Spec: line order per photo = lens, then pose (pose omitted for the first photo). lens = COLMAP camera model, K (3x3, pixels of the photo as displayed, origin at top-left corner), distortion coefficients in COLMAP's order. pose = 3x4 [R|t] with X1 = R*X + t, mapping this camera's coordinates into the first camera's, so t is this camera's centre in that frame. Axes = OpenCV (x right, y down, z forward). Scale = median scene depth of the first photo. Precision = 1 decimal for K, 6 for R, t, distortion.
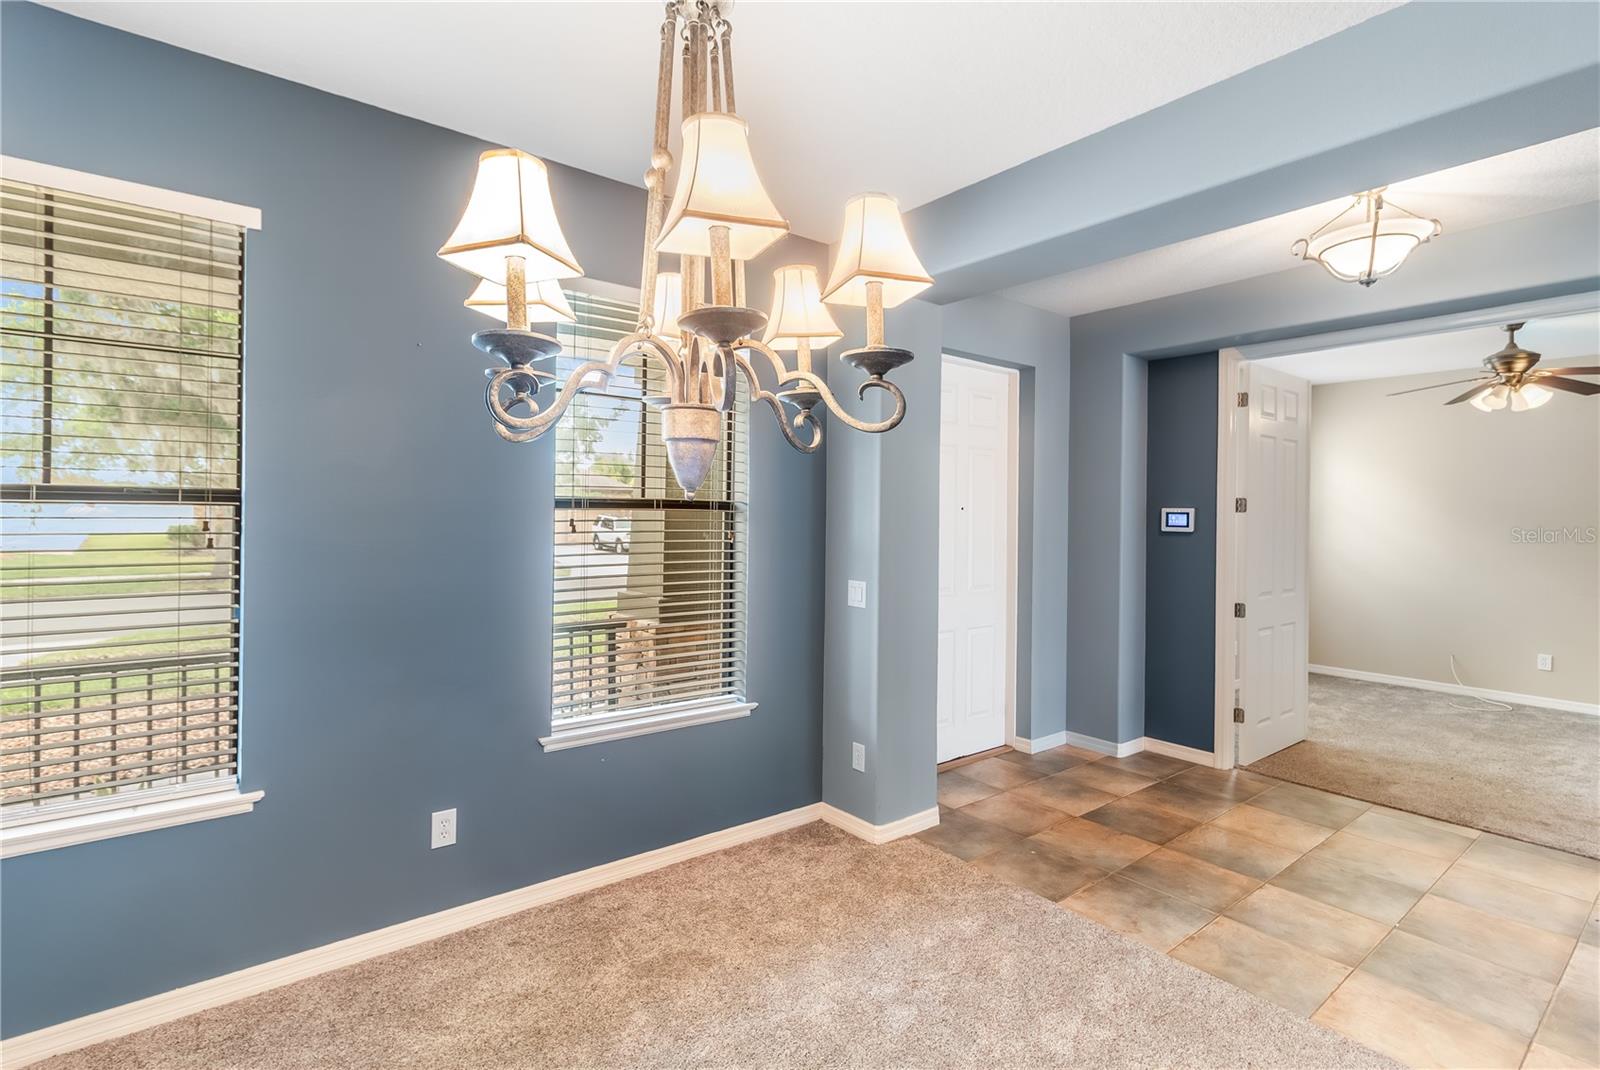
lens RADIAL K [[777.0, 0, 789.7], [0, 777.0, 518.9], [0, 0, 1]] dist [-0.000571, 0.000733]
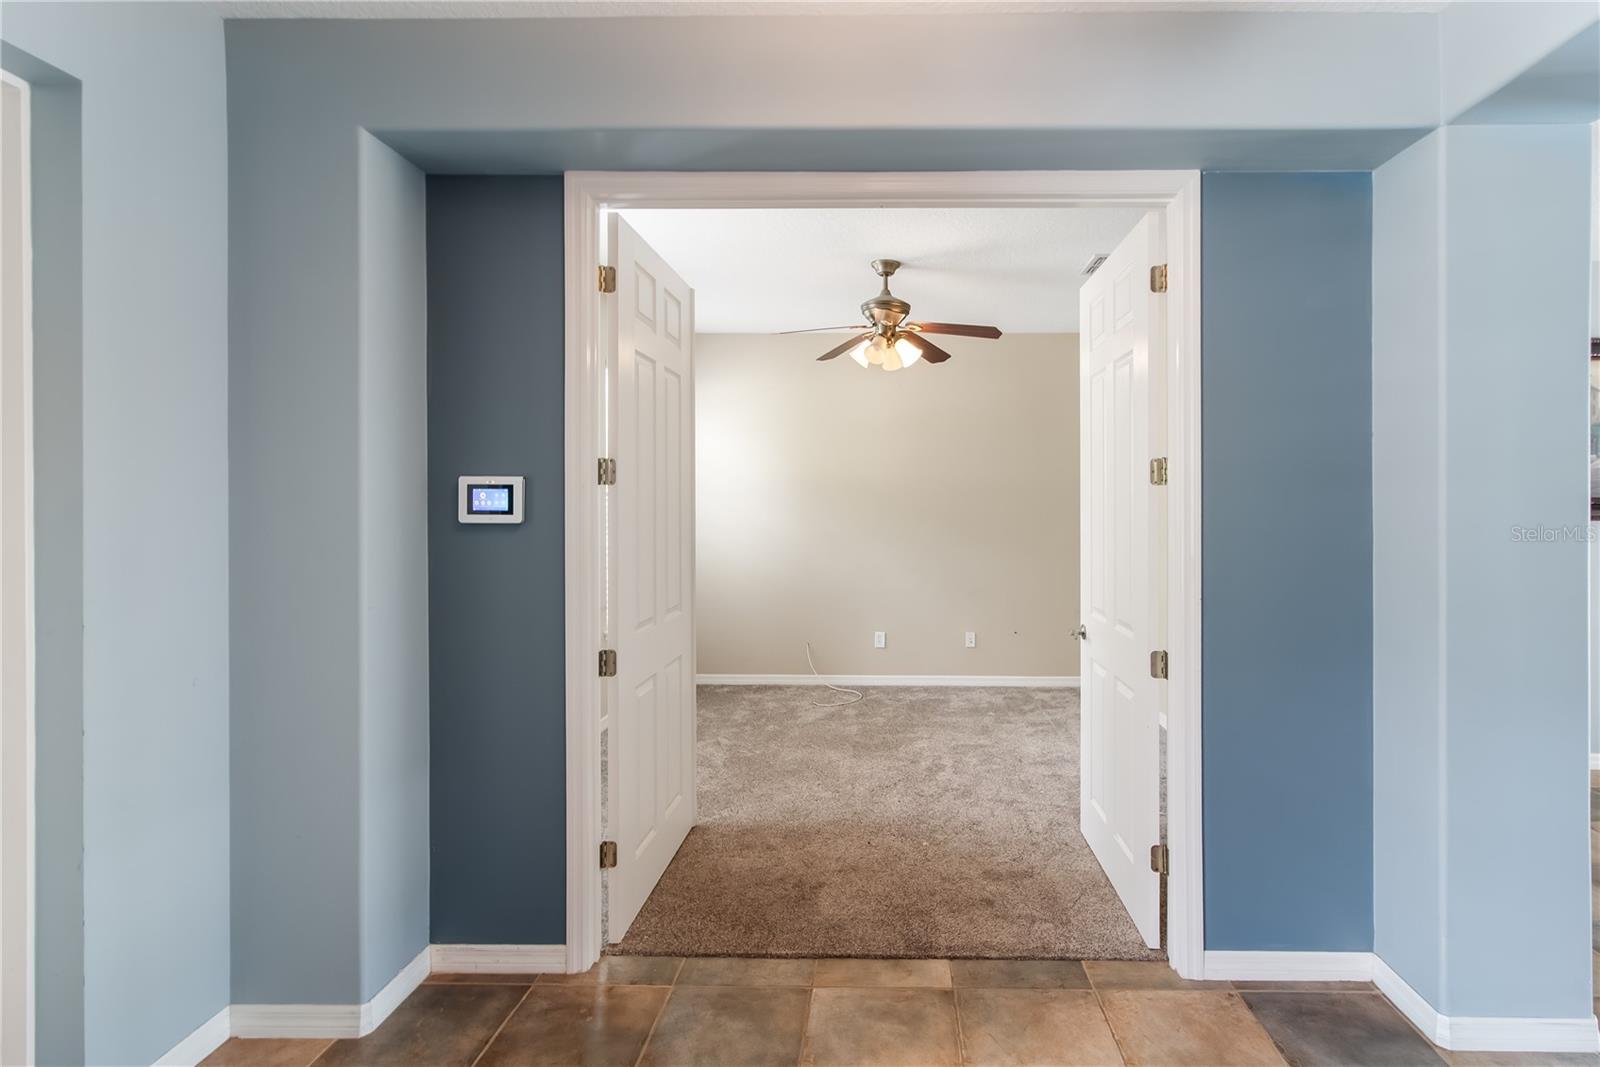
lens RADIAL K [[777.0, 0, 884.2], [0, 777.0, 498.6], [0, 0, 1]] dist [-0.000571, 0.000733]
pose [[0.624479, -0.011137, 0.780962, 0.268130], [0.011769, 0.999919, 0.004848, 0.000847], [-0.780953, 0.006164, 0.624559, 0.492271]]
